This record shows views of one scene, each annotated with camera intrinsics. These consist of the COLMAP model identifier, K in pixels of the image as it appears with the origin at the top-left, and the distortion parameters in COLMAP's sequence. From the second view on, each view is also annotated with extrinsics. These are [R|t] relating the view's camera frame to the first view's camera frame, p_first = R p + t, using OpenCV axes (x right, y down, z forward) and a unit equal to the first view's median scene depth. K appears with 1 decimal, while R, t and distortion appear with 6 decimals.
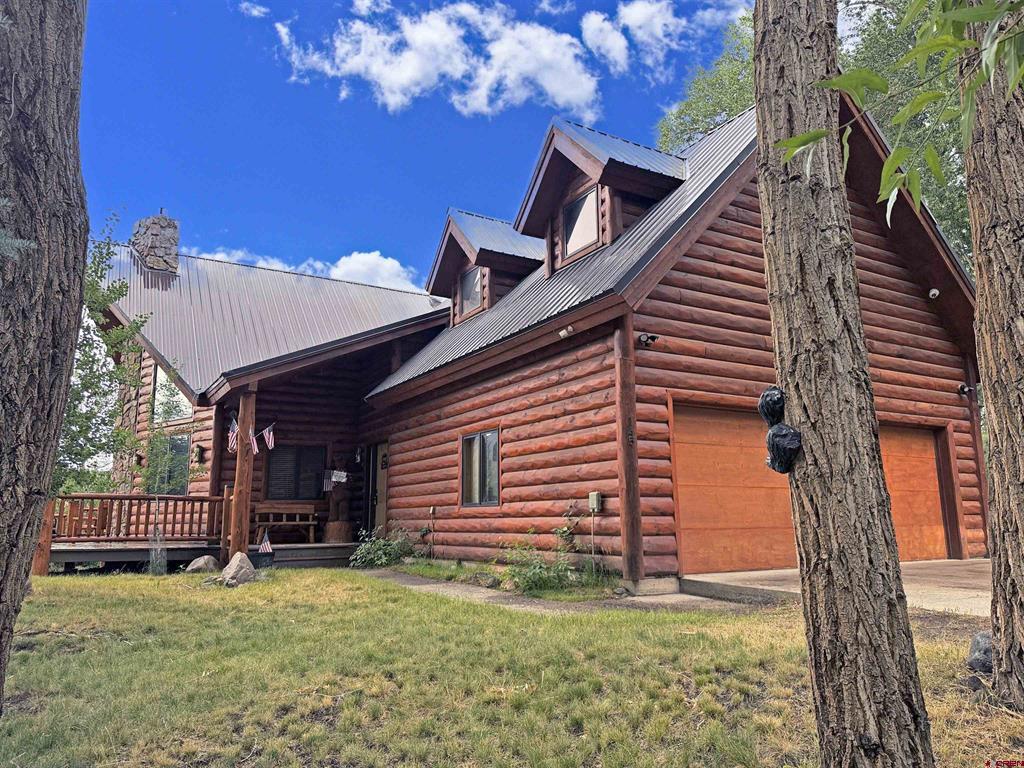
lens RADIAL K [[710.0, 0, 507.8], [0, 710.0, 383.1], [0, 0, 1]] dist [0.094822, -0.124504]
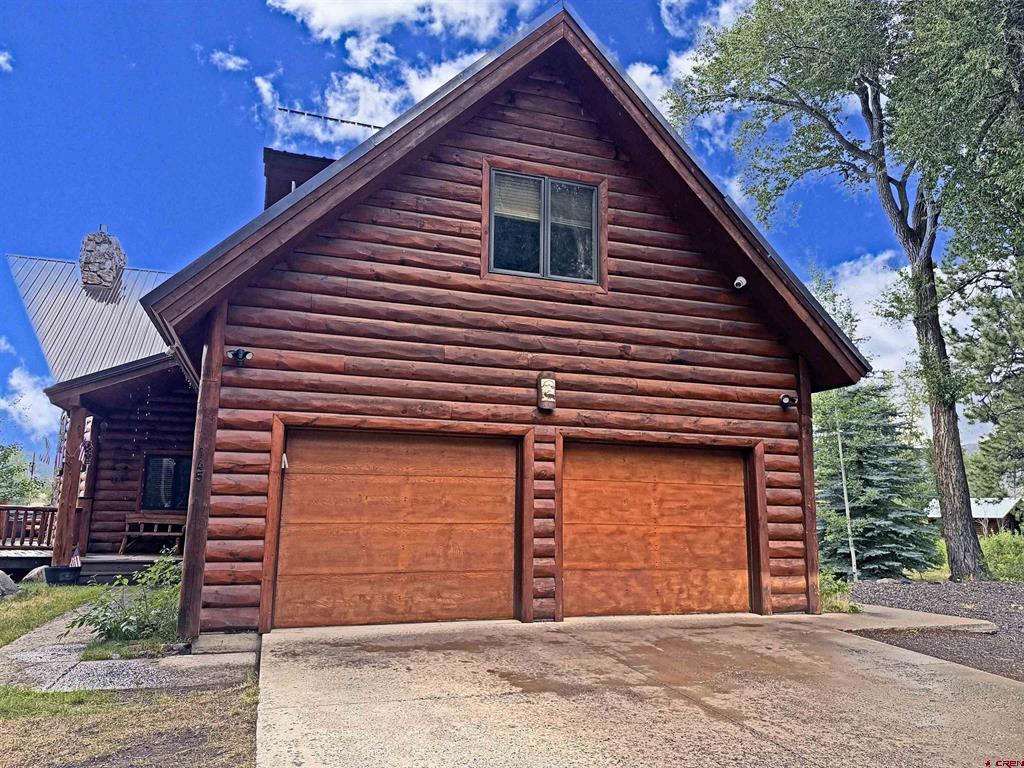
lens RADIAL K [[710.0, 0, 507.8], [0, 710.0, 383.1], [0, 0, 1]] dist [0.094822, -0.124504]
pose [[0.976466, -0.012718, -0.215297, 0.619091], [0.015424, 0.999822, 0.010893, -0.029327], [0.215120, -0.013958, 0.976488, 0.192514]]
